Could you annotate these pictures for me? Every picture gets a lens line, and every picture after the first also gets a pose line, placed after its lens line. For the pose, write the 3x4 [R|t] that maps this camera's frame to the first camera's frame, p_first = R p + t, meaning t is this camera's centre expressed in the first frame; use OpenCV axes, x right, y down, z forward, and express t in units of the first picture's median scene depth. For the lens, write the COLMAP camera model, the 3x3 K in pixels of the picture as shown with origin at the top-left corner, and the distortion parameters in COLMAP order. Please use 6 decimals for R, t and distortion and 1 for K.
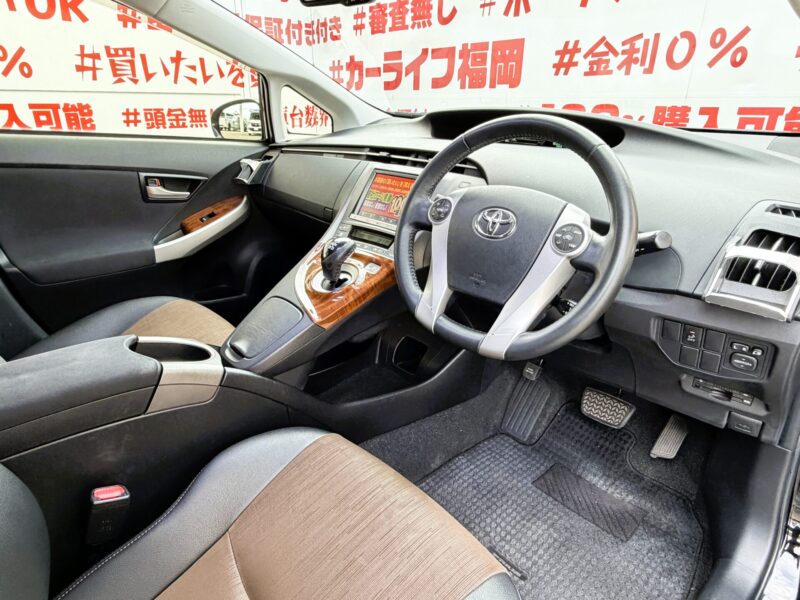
lens RADIAL K [[495.8, 0, 396.9], [0, 495.8, 294.7], [0, 0, 1]] dist [0.008308, -0.000014]
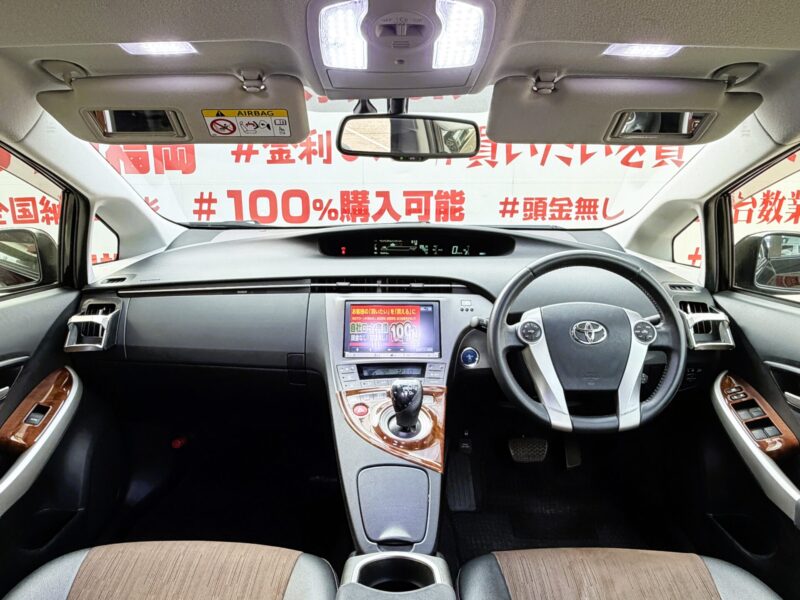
lens RADIAL K [[549.5, 0, 389.5], [0, 549.5, 296.9], [0, 0, 1]] dist [-0.016733, 0.001607]
pose [[0.677409, -0.185849, 0.711743, -0.712192], [0.272433, 0.962141, -0.008058, -0.223013], [-0.683299, 0.199361, 0.702394, 0.198848]]
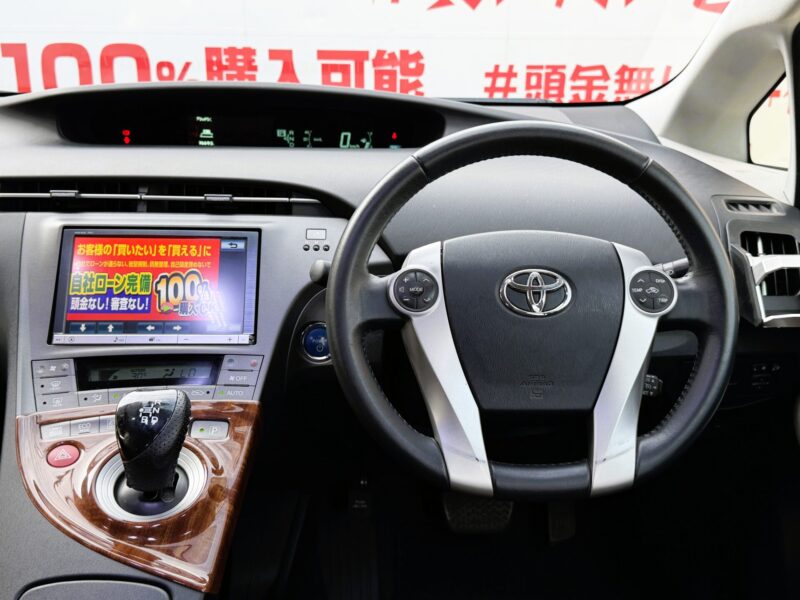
lens RADIAL K [[857.5, 0, 404.8], [0, 857.5, 302.8], [0, 0, 1]] dist [0.055238, 0.000000]
pose [[0.640091, -0.234393, 0.731671, -0.433284], [0.269491, 0.960316, 0.071880, -0.155149], [-0.719484, 0.151169, 0.677857, 0.233532]]
